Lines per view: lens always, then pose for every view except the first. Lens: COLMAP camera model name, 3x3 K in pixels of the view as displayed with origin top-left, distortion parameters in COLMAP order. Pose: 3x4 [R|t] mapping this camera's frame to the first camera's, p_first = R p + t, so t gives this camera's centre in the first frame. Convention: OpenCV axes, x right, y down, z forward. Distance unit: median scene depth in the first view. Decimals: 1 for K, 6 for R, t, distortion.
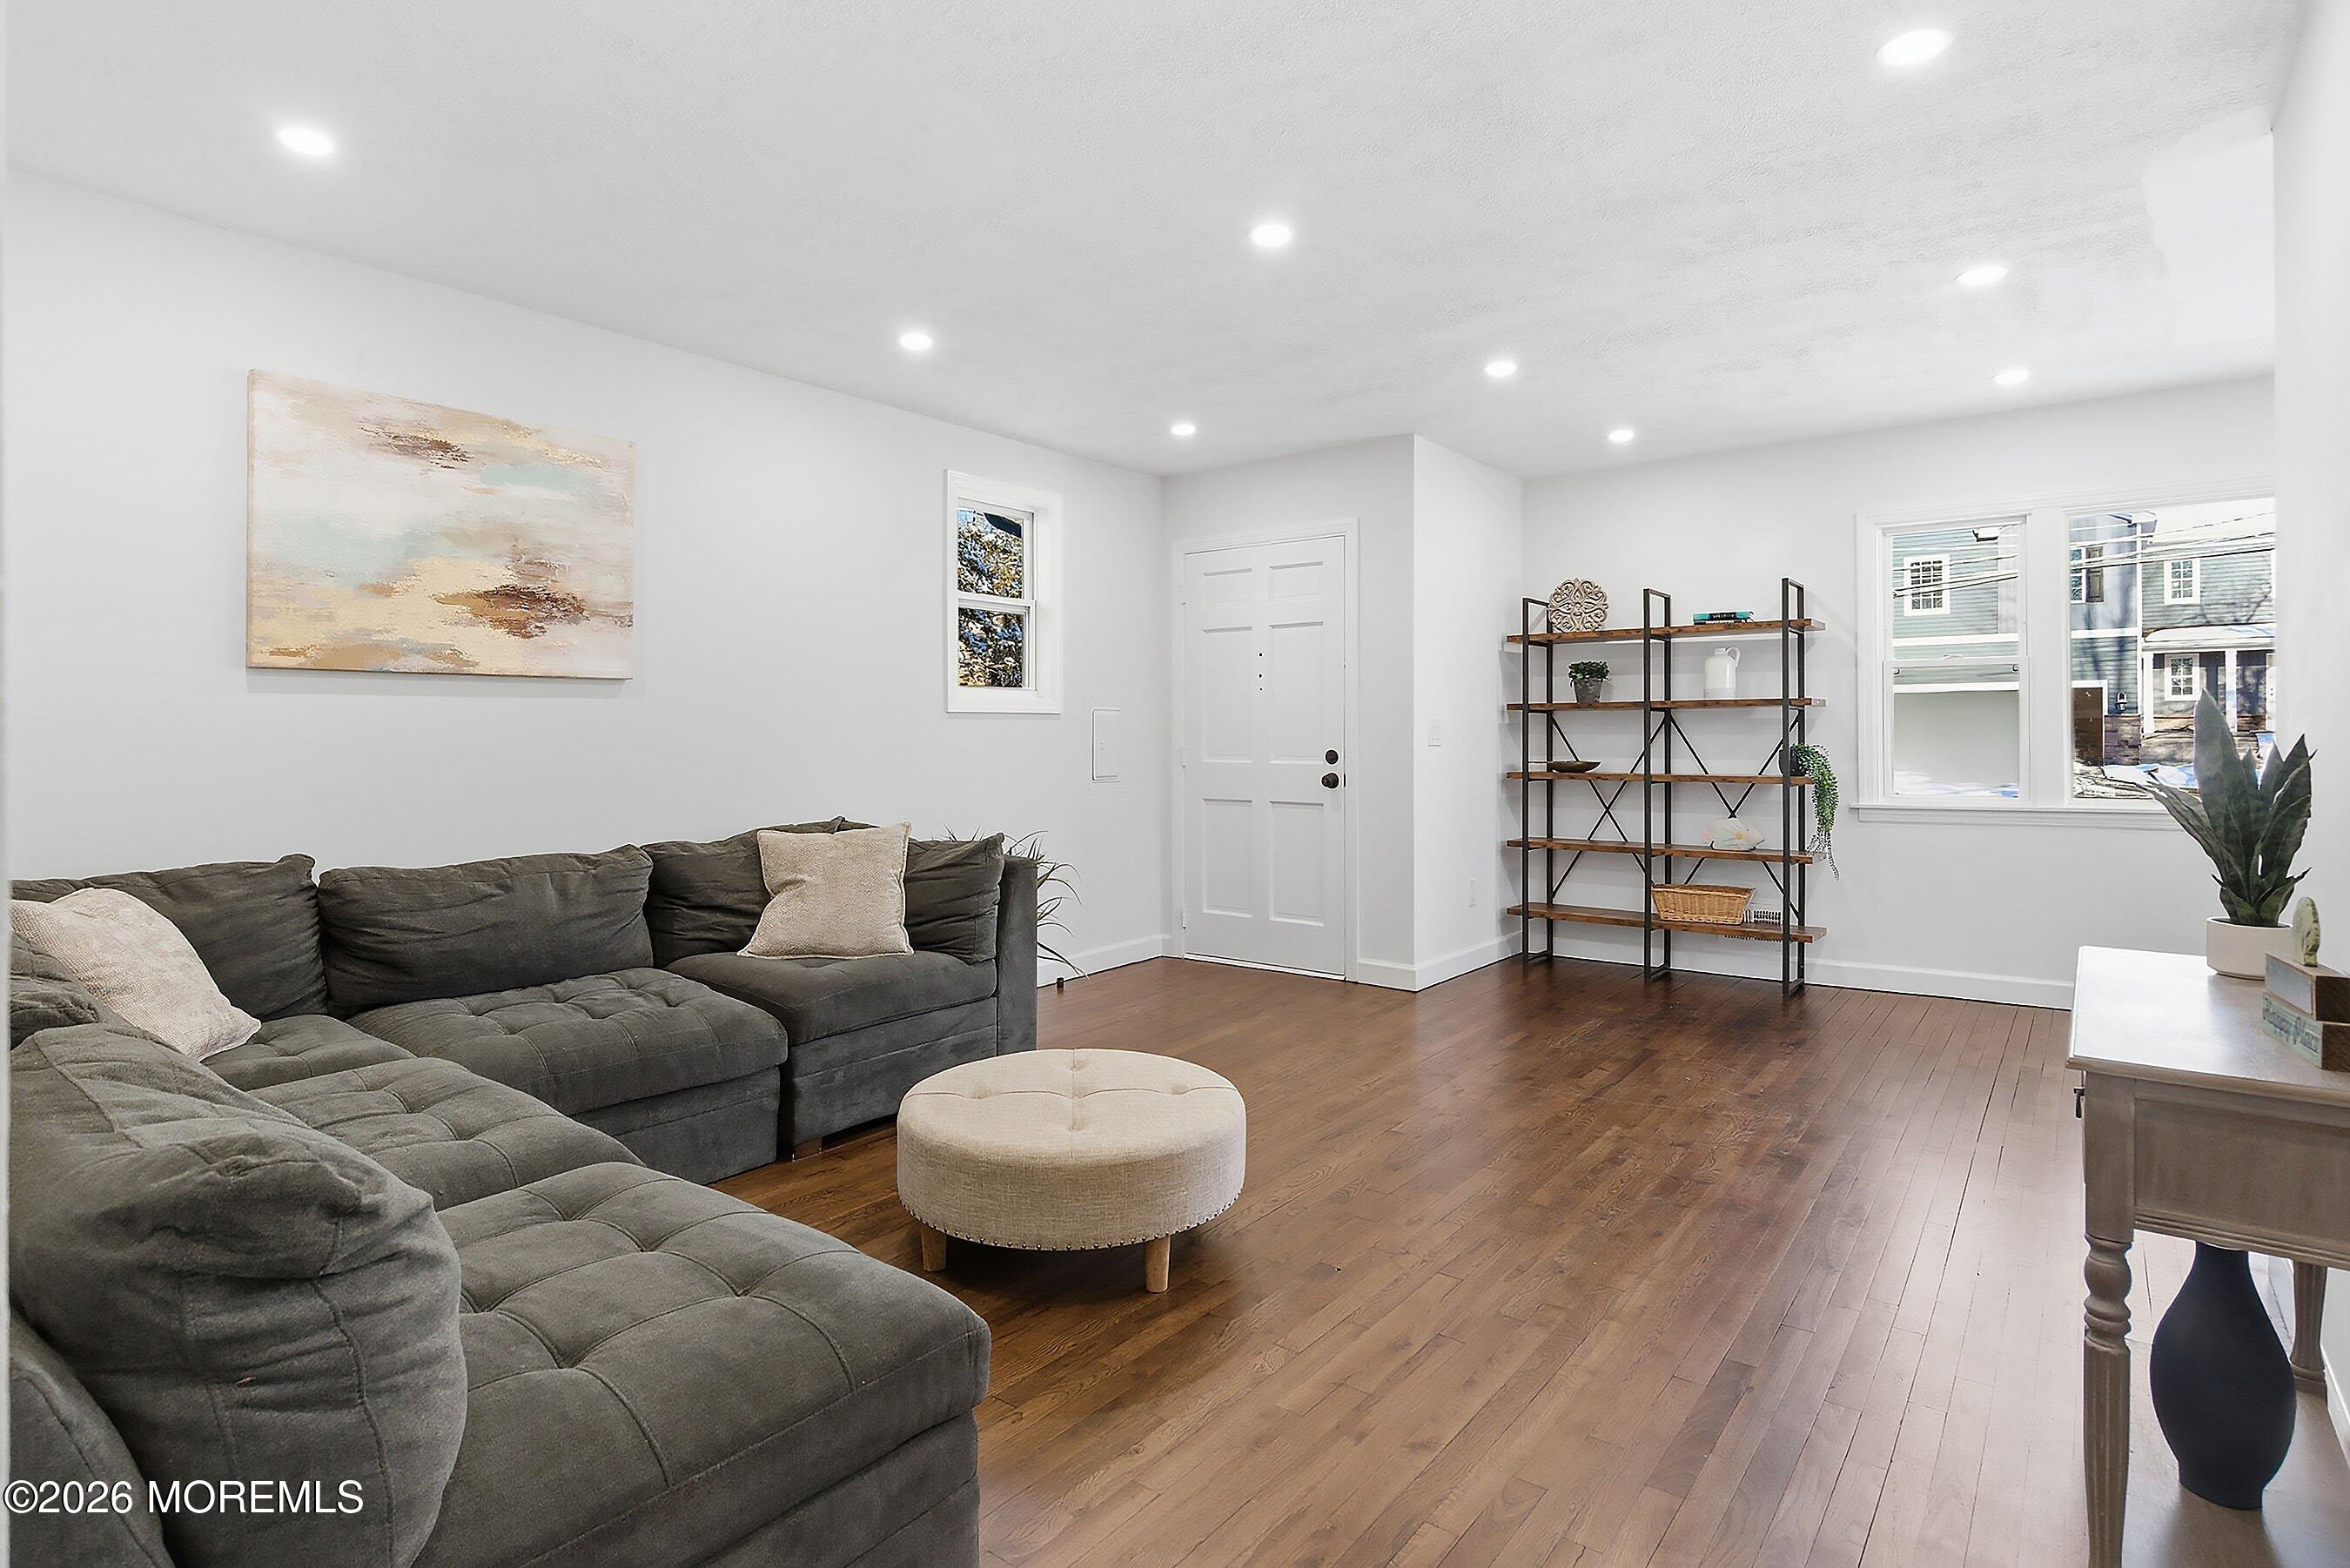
lens RADIAL K [[1151.6, 0, 1196.2], [0, 1151.6, 740.3], [0, 0, 1]] dist [0.001552, 0.000161]
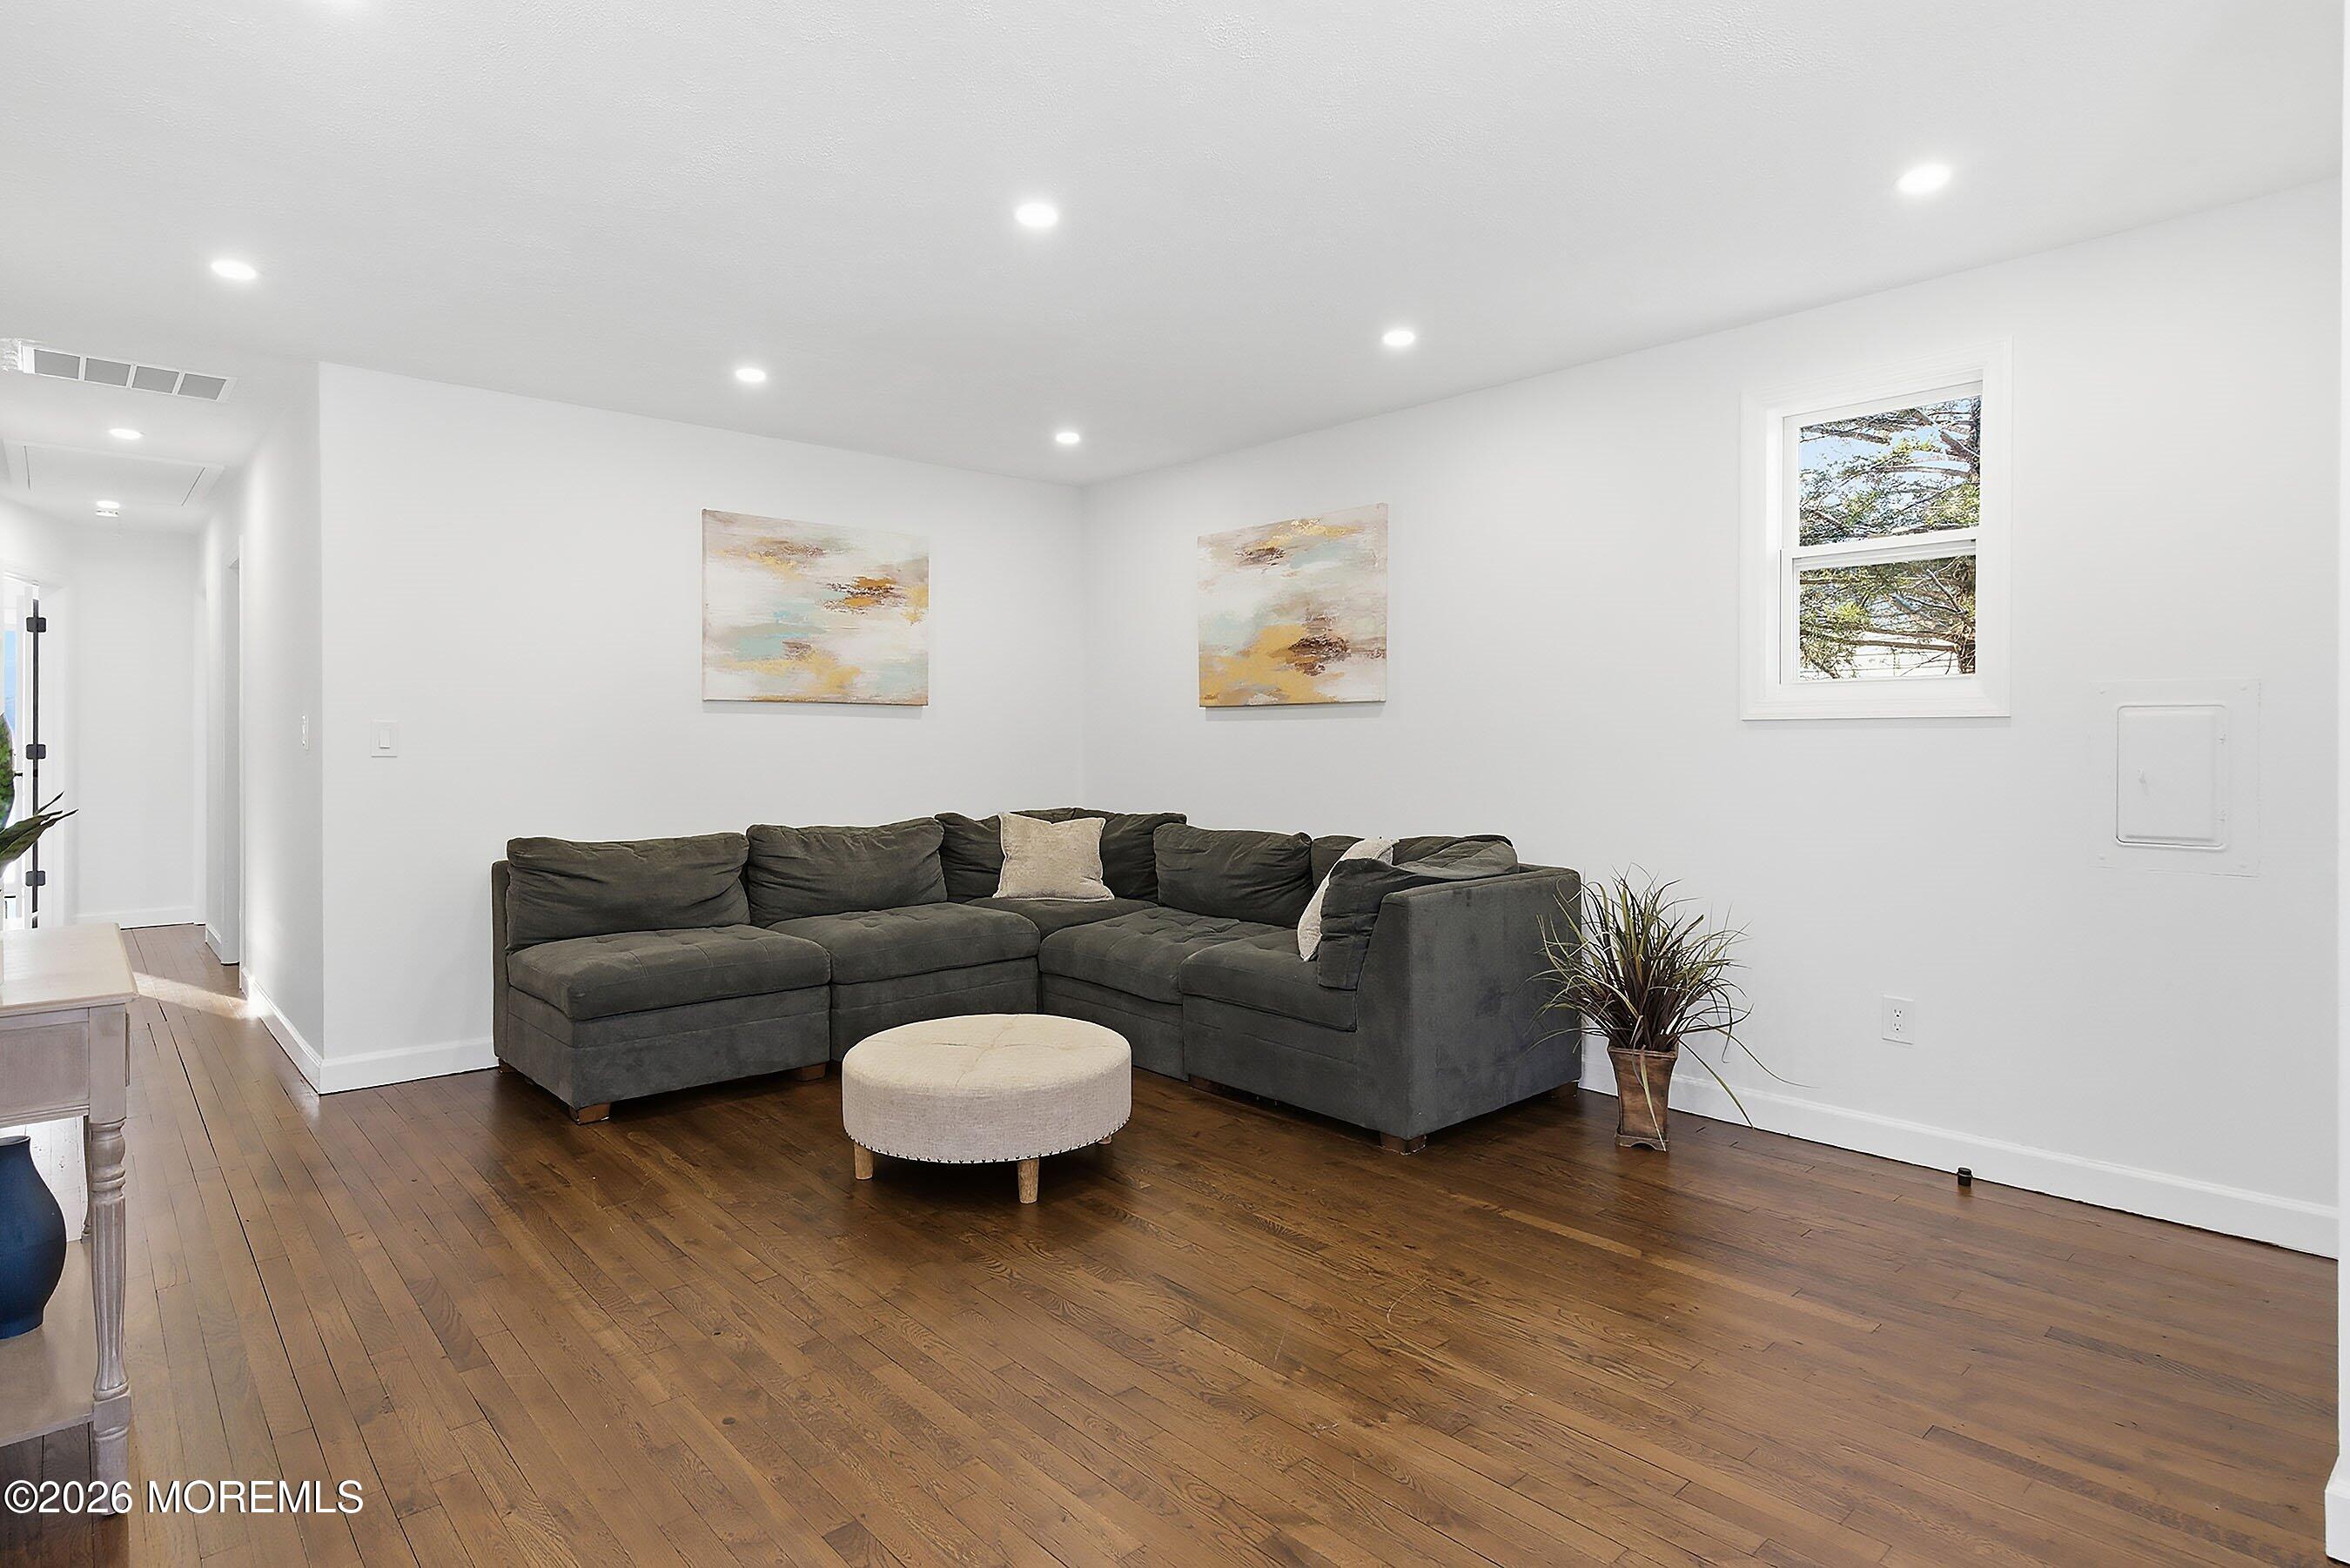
lens RADIAL K [[1221.4, 0, 1172.9], [0, 1221.4, 743.8], [0, 0, 1]] dist [0.029145, 0.000066]
pose [[-0.169149, 0.006746, -0.985567, 0.874008], [-0.006569, 0.999947, 0.007972, -0.019152], [0.985569, 0.007823, -0.169096, 1.096071]]
